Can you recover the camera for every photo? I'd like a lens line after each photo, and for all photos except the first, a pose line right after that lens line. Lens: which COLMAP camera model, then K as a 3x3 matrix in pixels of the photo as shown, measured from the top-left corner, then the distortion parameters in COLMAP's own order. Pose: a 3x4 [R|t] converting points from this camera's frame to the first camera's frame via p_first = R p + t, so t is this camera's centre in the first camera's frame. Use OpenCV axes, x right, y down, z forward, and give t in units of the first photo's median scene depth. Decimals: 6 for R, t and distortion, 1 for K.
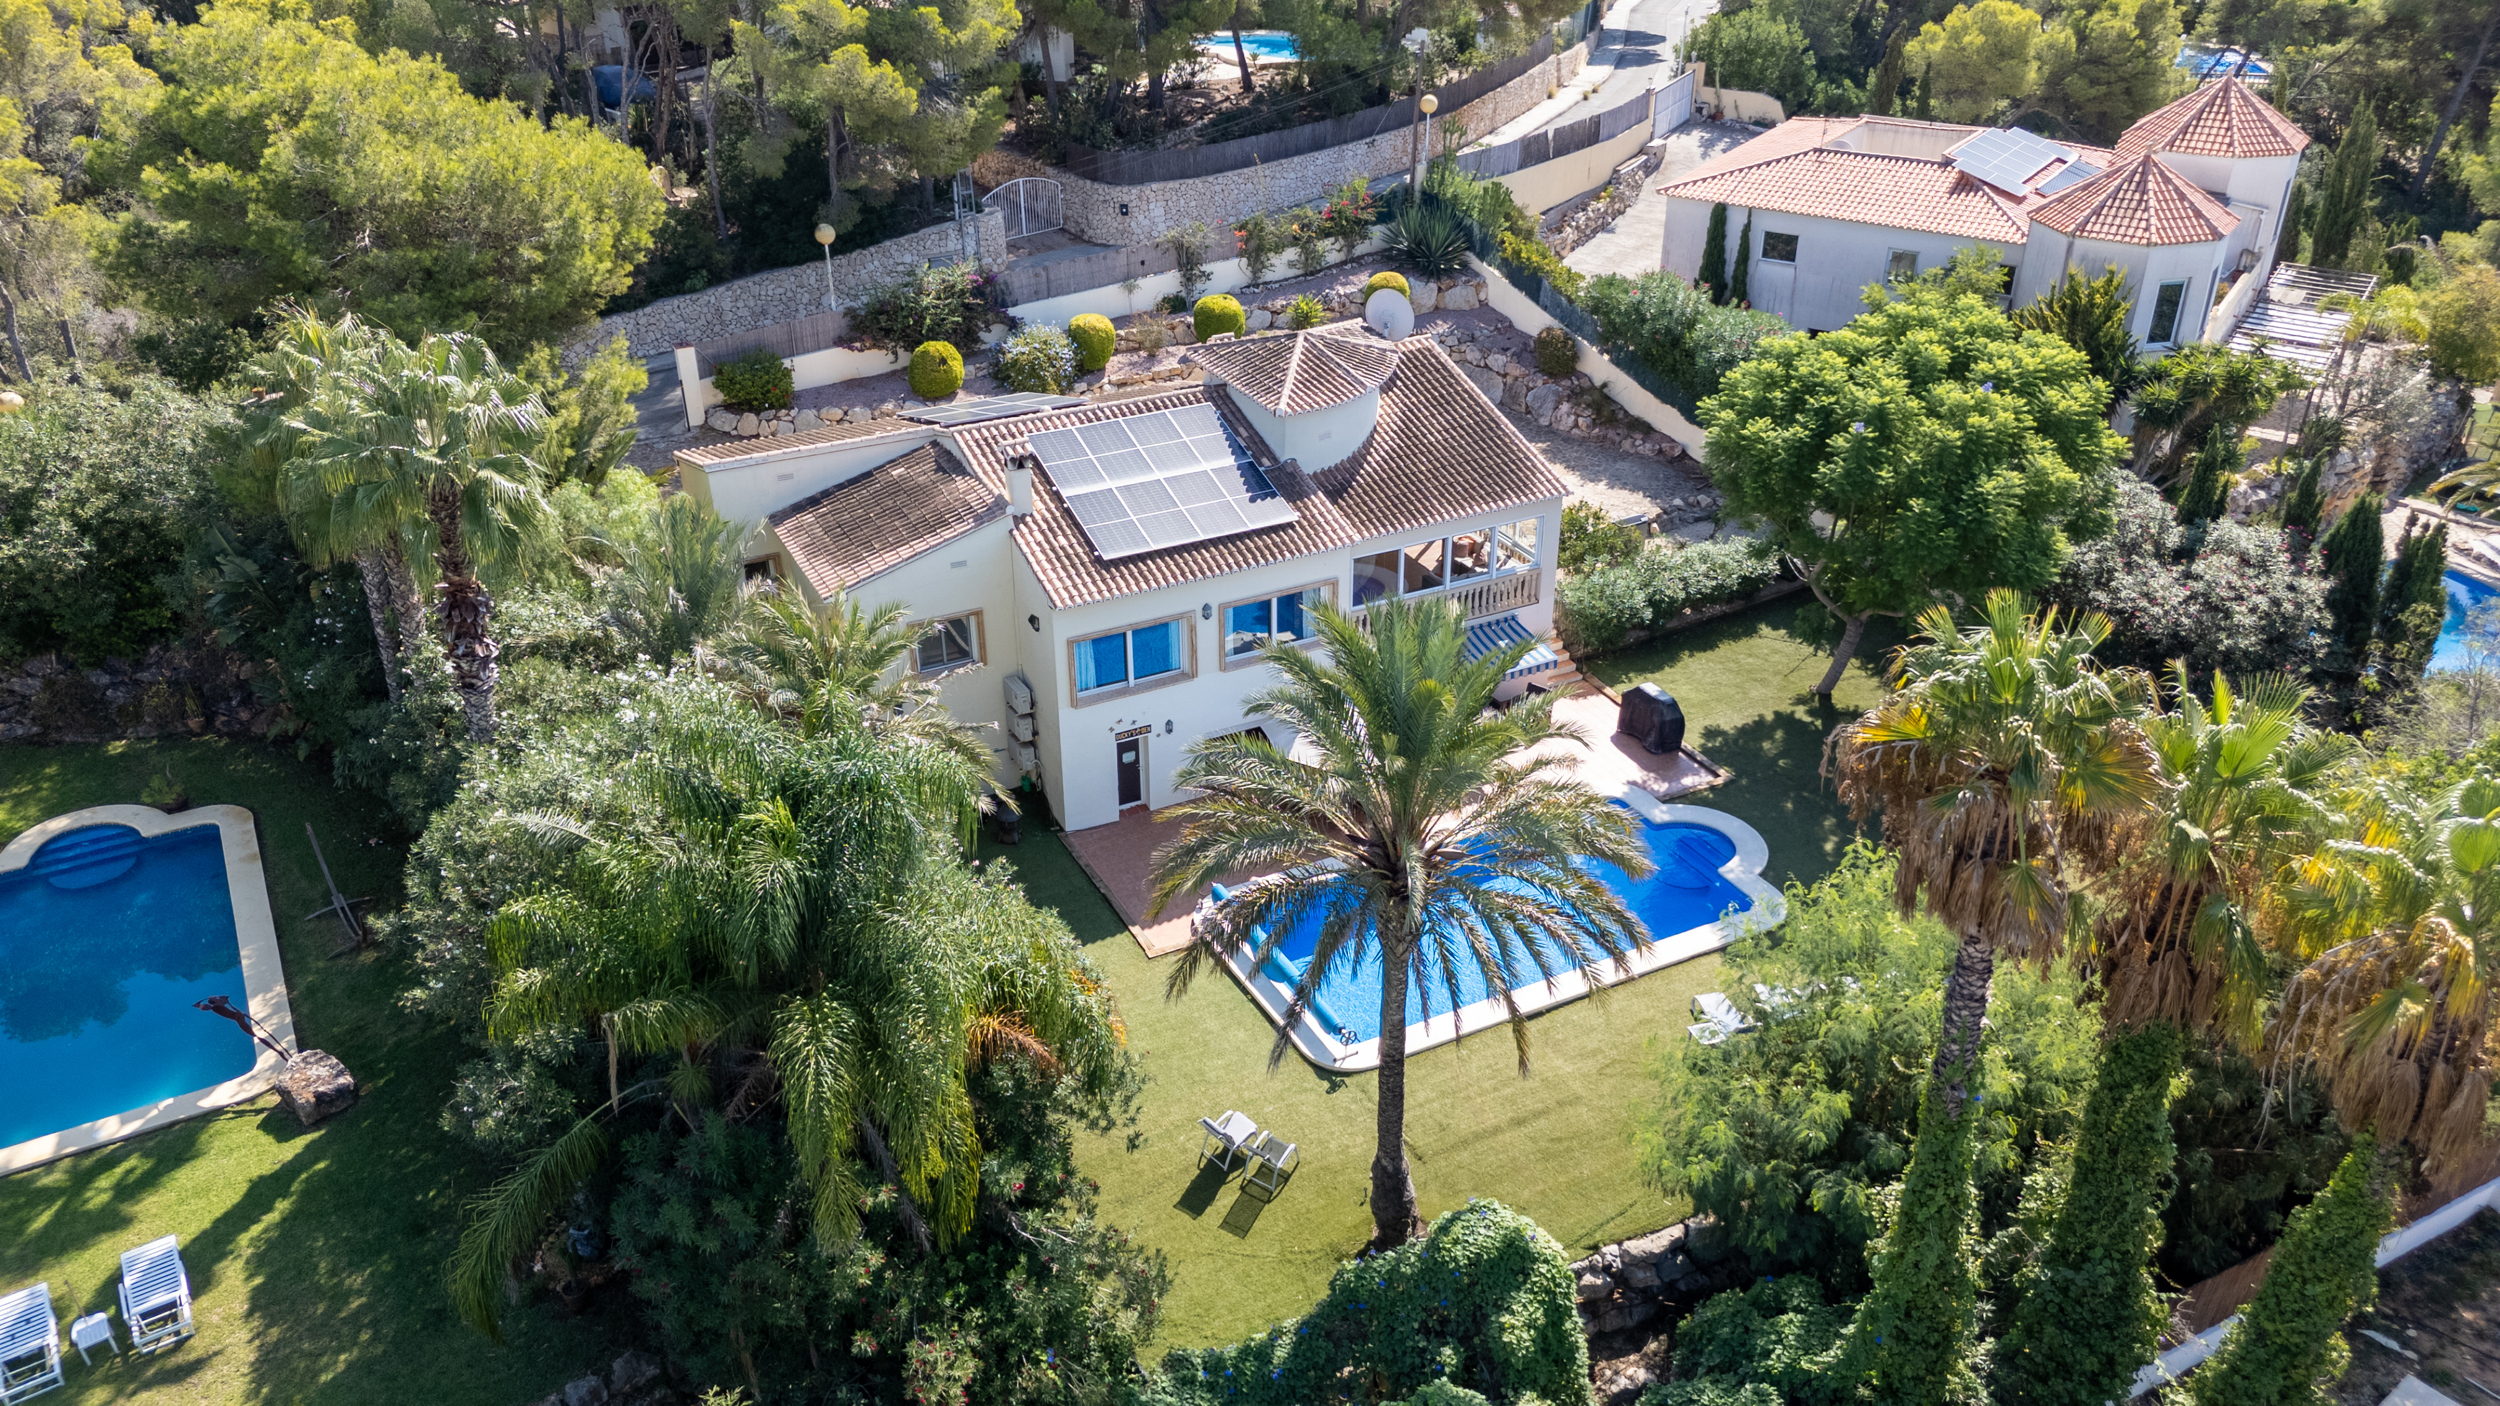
lens RADIAL K [[1838.8, 0, 1253.2], [0, 1838.8, 699.4], [0, 0, 1]] dist [0.071782, -0.071584]
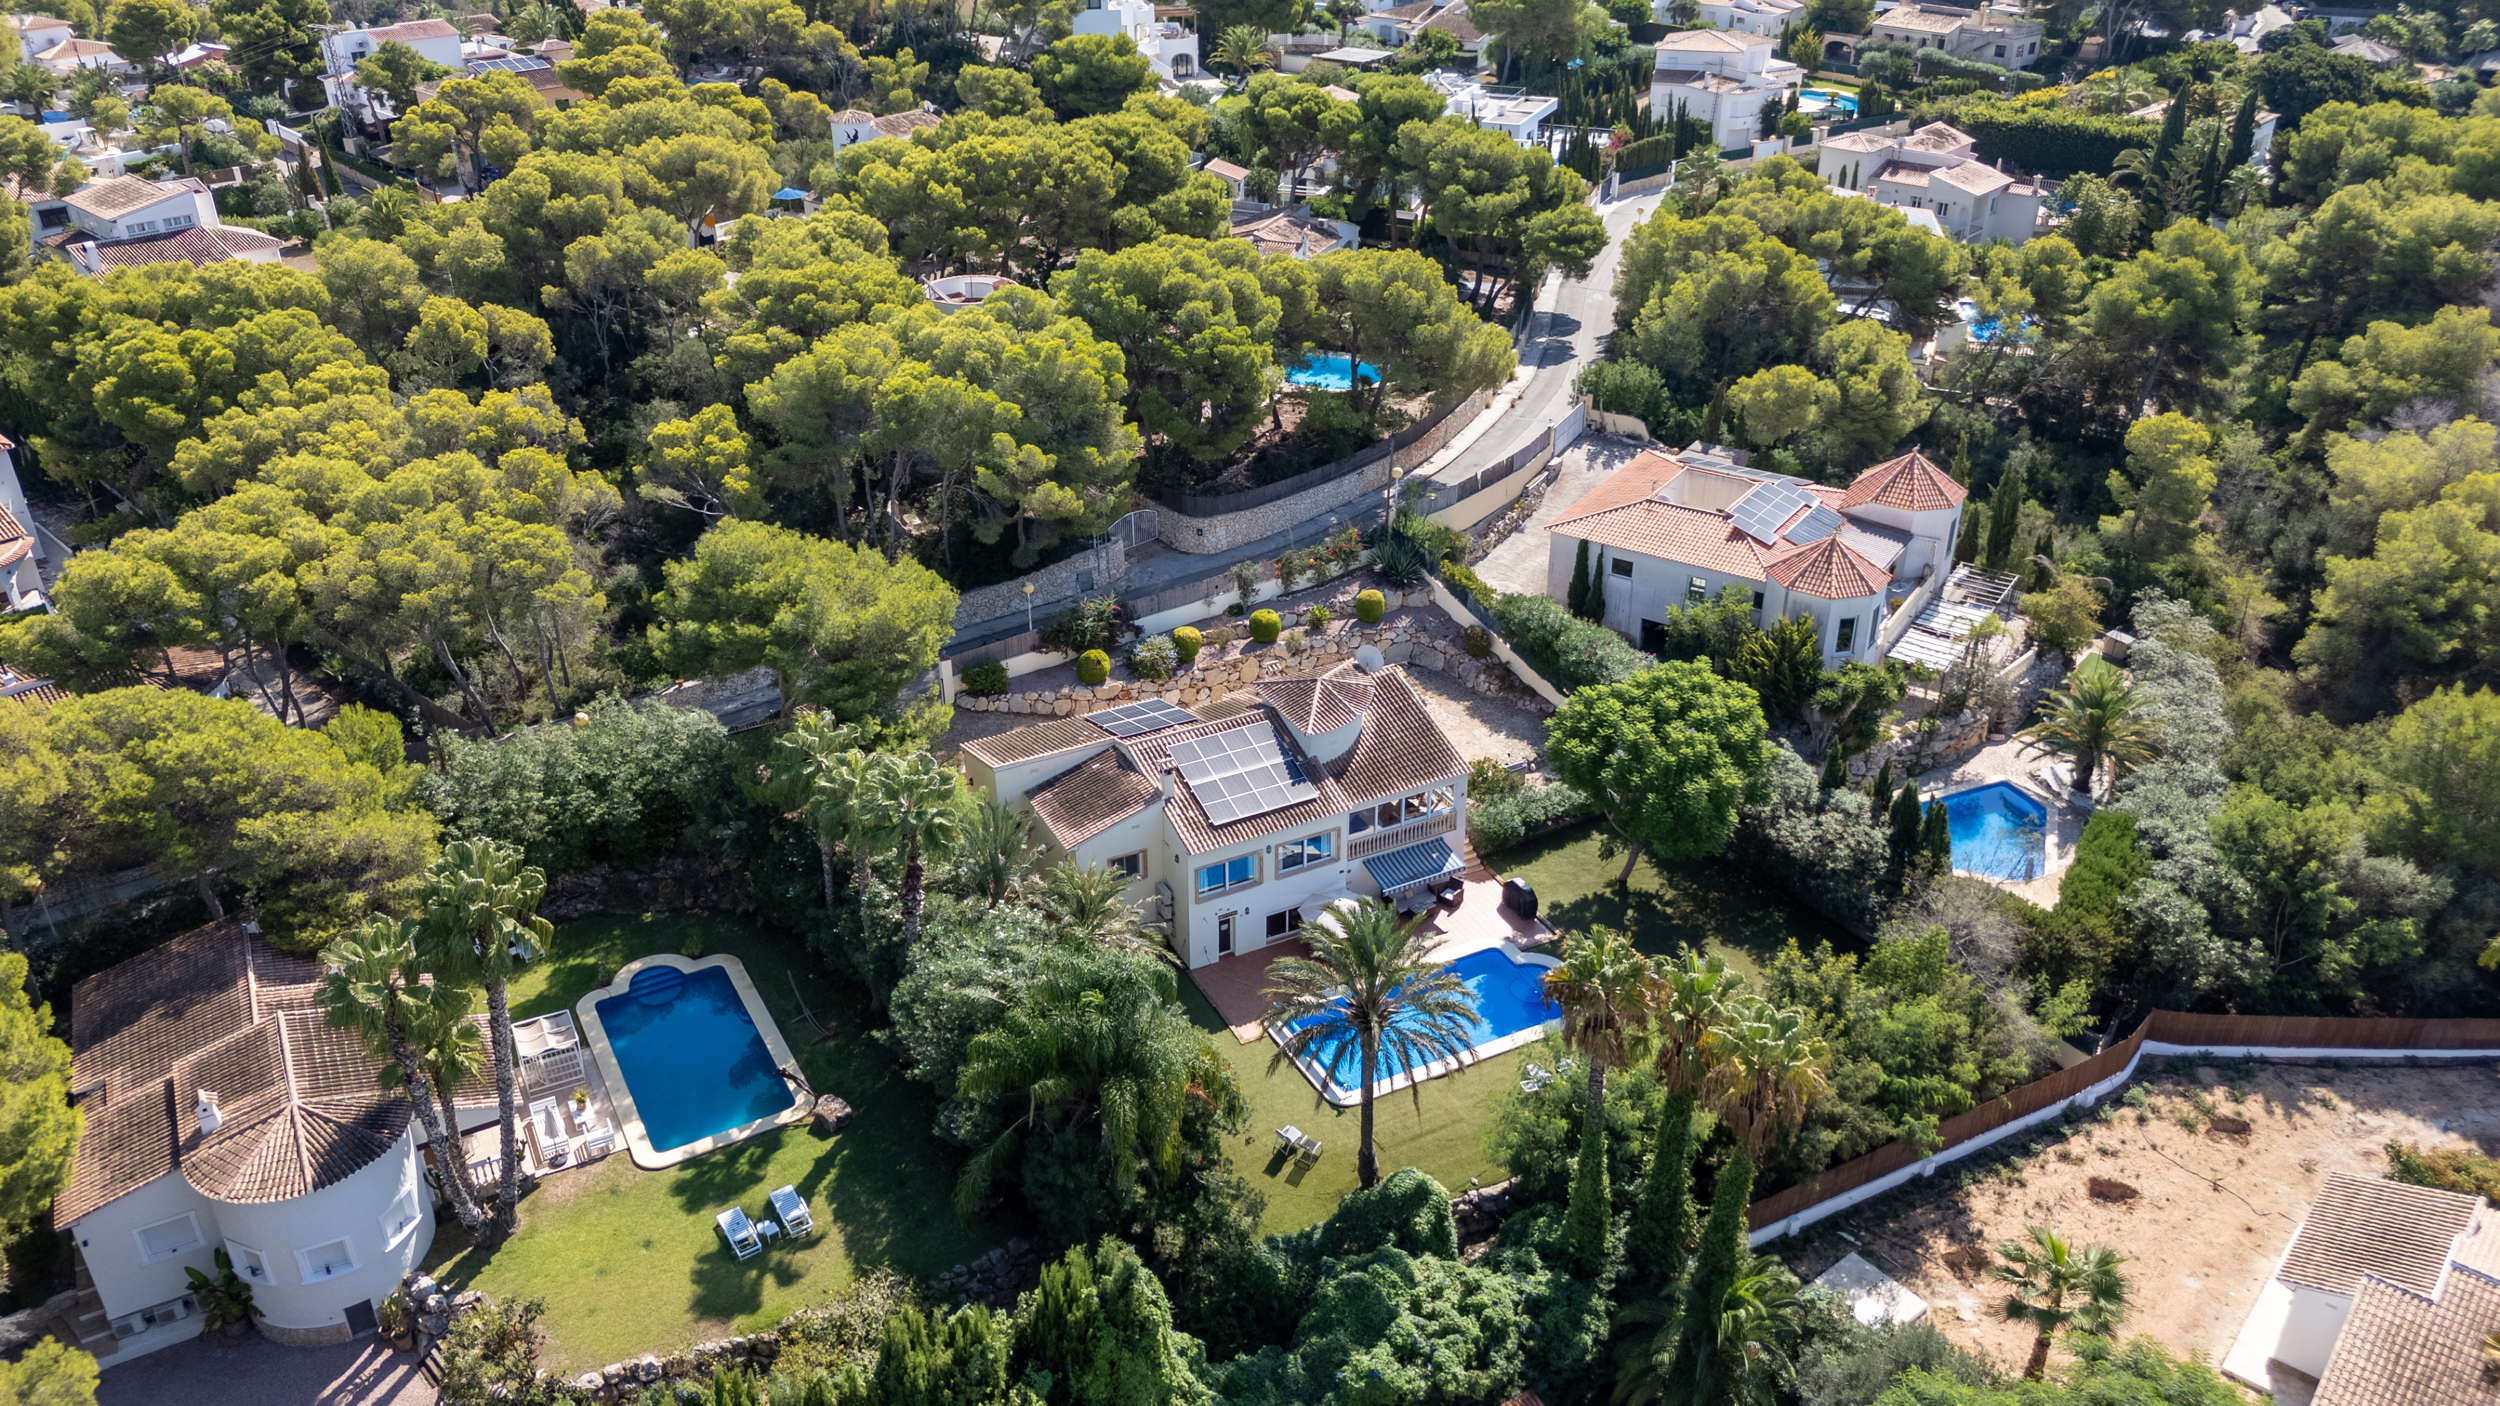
lens RADIAL K [[1803.4, 0, 1250.0], [0, 1803.4, 703.0], [0, 0, 1]] dist [0.161817, -0.408172]
pose [[0.999999, -0.000711, -0.001498, -0.039645], [0.000705, 0.999991, -0.004065, -0.178802], [0.001501, 0.004064, 0.999991, -0.765825]]
